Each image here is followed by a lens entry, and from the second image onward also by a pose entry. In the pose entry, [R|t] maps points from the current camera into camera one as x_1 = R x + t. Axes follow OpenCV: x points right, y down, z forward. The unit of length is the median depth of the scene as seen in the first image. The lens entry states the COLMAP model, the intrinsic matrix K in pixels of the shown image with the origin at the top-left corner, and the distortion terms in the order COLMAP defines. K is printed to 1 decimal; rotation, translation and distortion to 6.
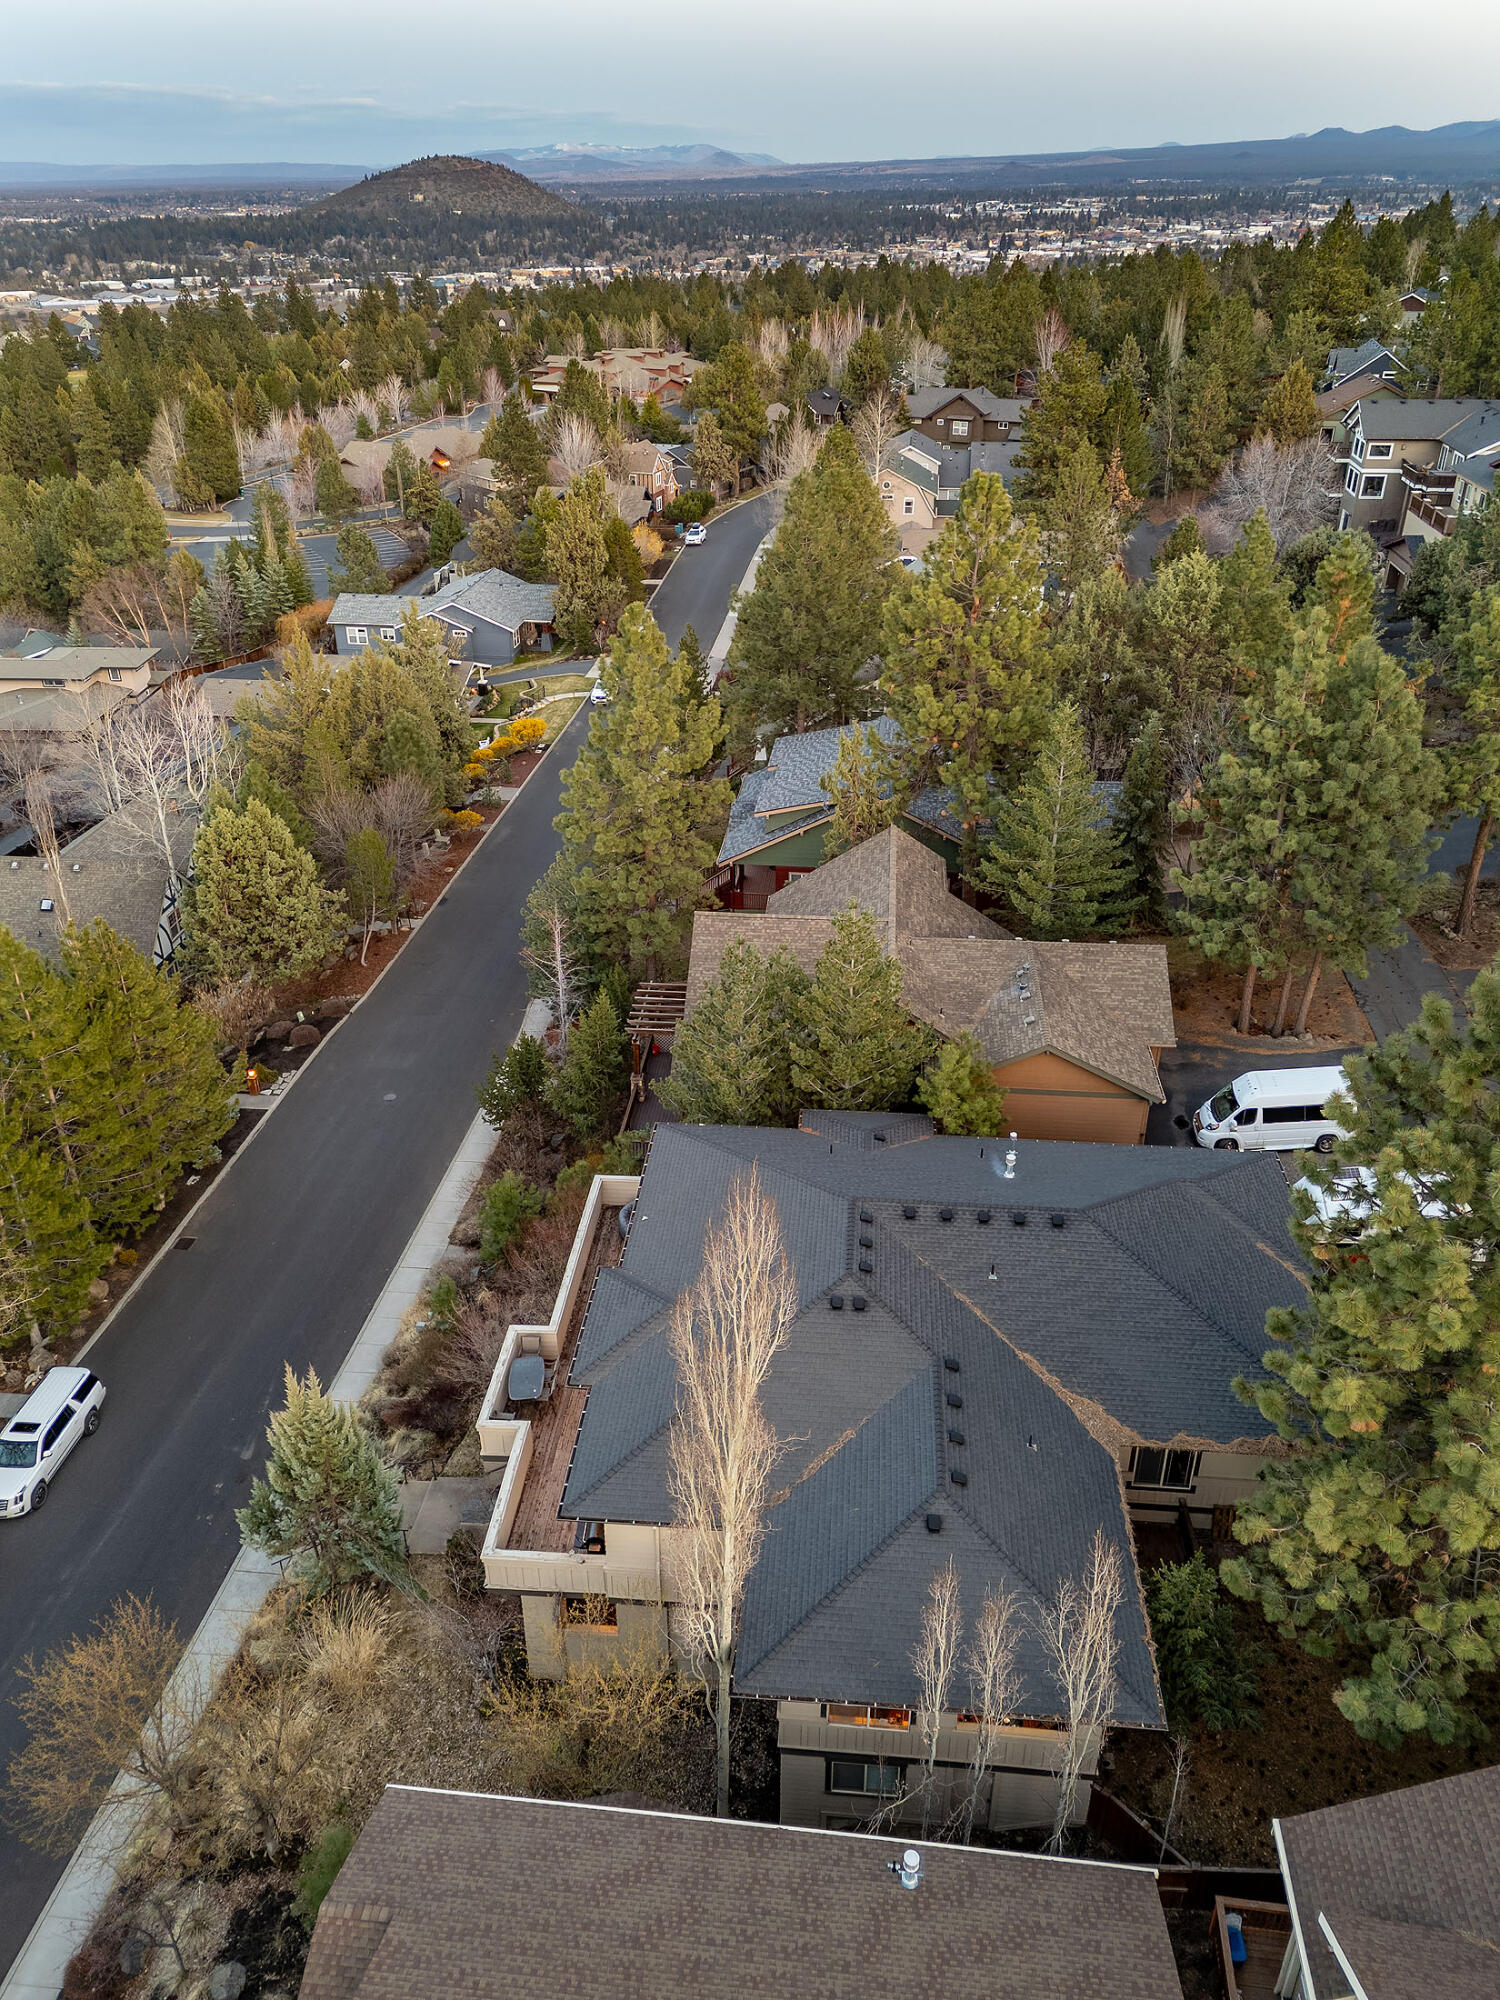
lens RADIAL K [[1462.3, 0, 746.2], [0, 1462.3, 1000.2], [0, 0, 1]] dist [0.067994, -0.052595]
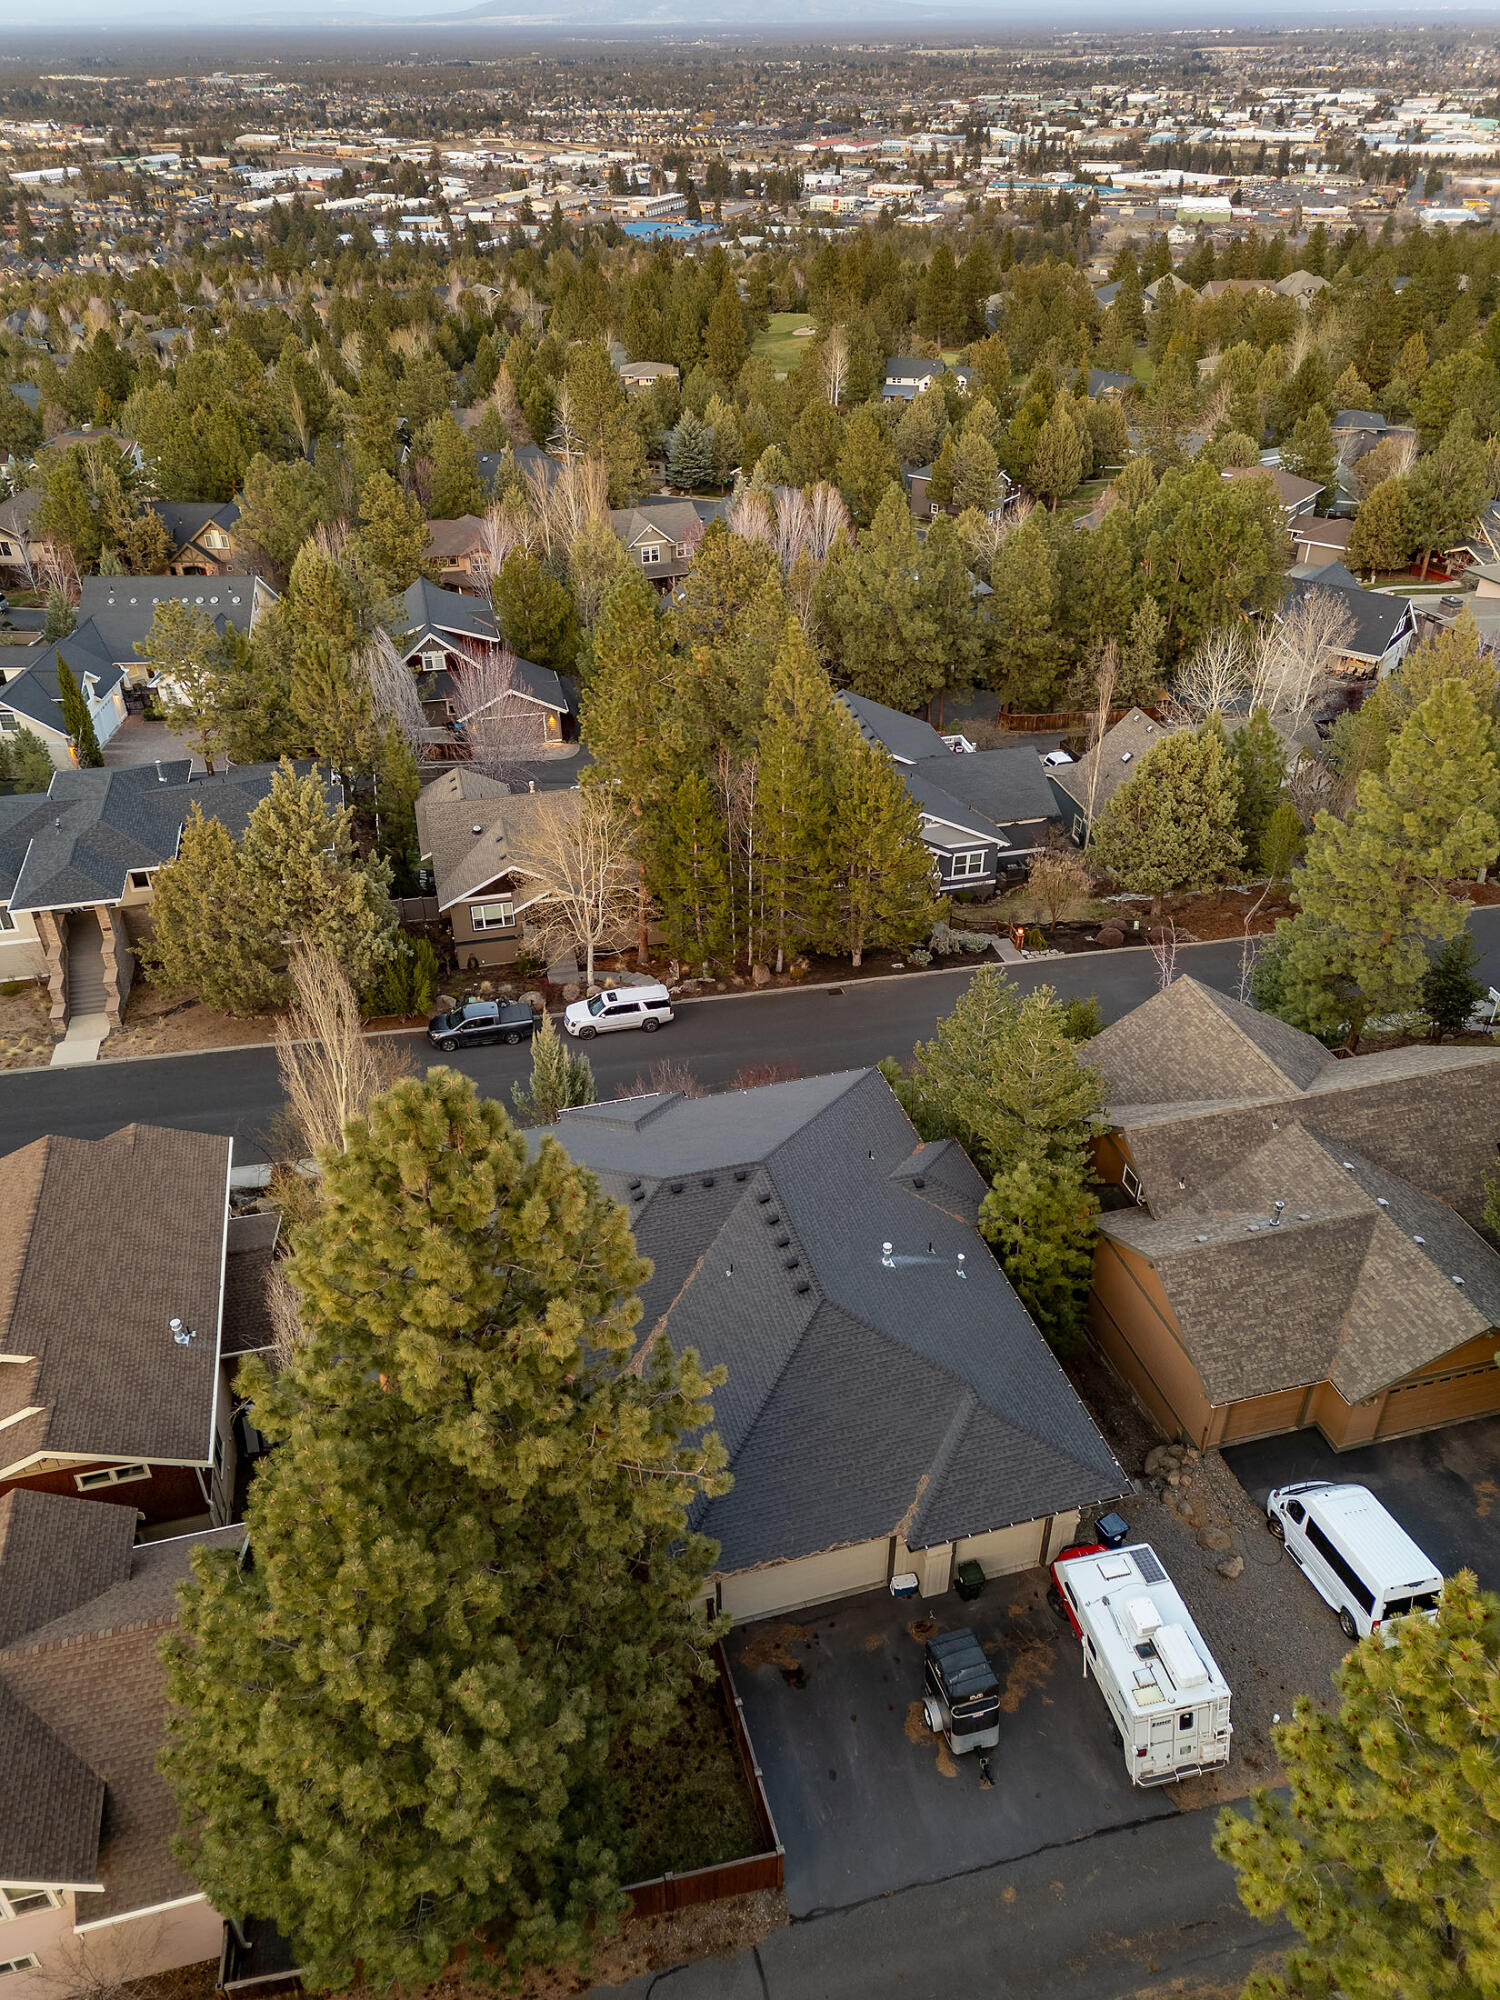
lens RADIAL K [[1459.5, 0, 752.1], [0, 1459.5, 1005.8], [0, 0, 1]] dist [0.073008, -0.059025]
pose [[0.355065, 0.525391, -0.773236, 0.482960], [-0.450584, 0.820893, 0.350867, -0.197420], [0.819086, 0.223827, 0.528203, 0.194203]]
